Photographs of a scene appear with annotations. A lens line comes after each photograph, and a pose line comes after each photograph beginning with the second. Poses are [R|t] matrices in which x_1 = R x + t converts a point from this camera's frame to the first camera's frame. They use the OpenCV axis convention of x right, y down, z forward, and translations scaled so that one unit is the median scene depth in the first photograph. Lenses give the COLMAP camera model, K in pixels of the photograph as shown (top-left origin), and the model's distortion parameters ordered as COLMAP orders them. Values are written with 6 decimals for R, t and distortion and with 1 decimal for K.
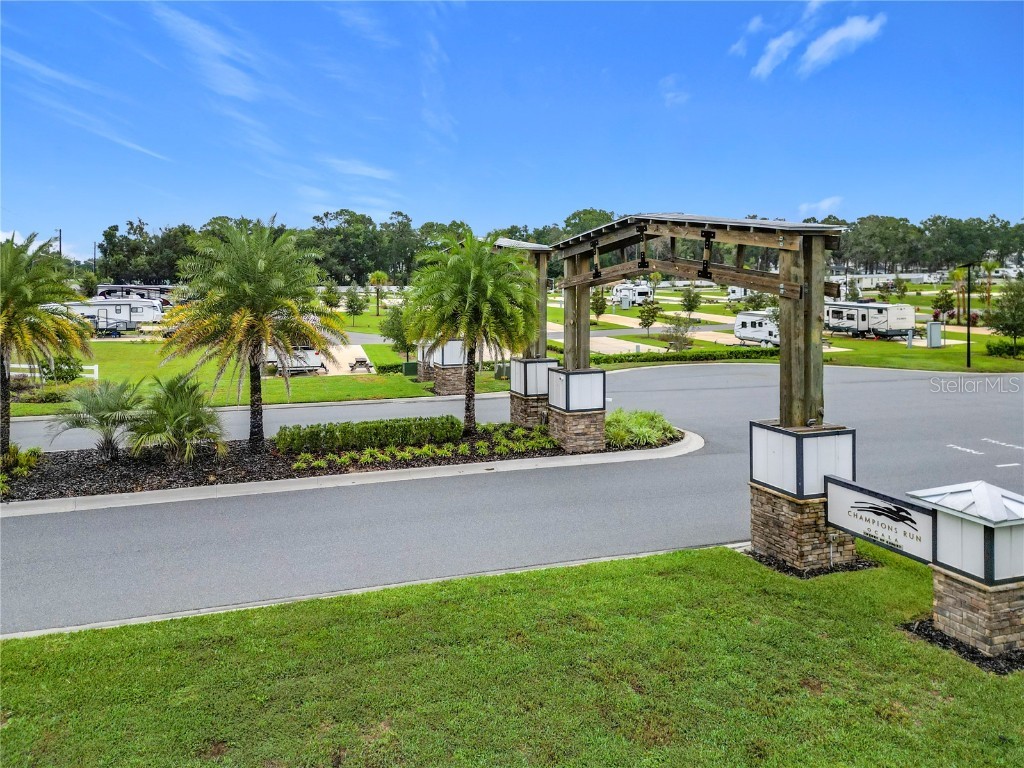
lens RADIAL K [[711.5, 0, 441.7], [0, 711.5, 310.2], [0, 0, 1]] dist [0.051165, -0.027398]
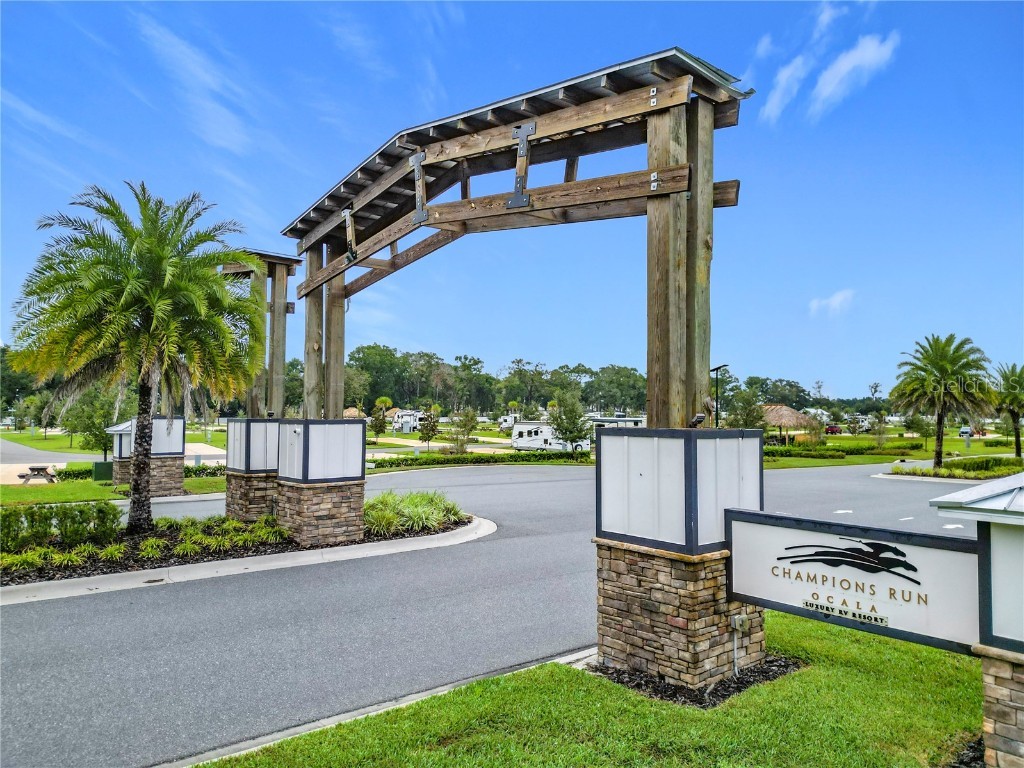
lens RADIAL K [[707.3, 0, 510.4], [0, 707.3, 396.9], [0, 0, 1]] dist [0.090745, -0.086653]
pose [[0.922481, 0.028778, 0.384968, 0.154762], [-0.002838, 0.997696, -0.067781, 0.171907], [-0.386032, 0.061435, 0.920437, 0.524498]]
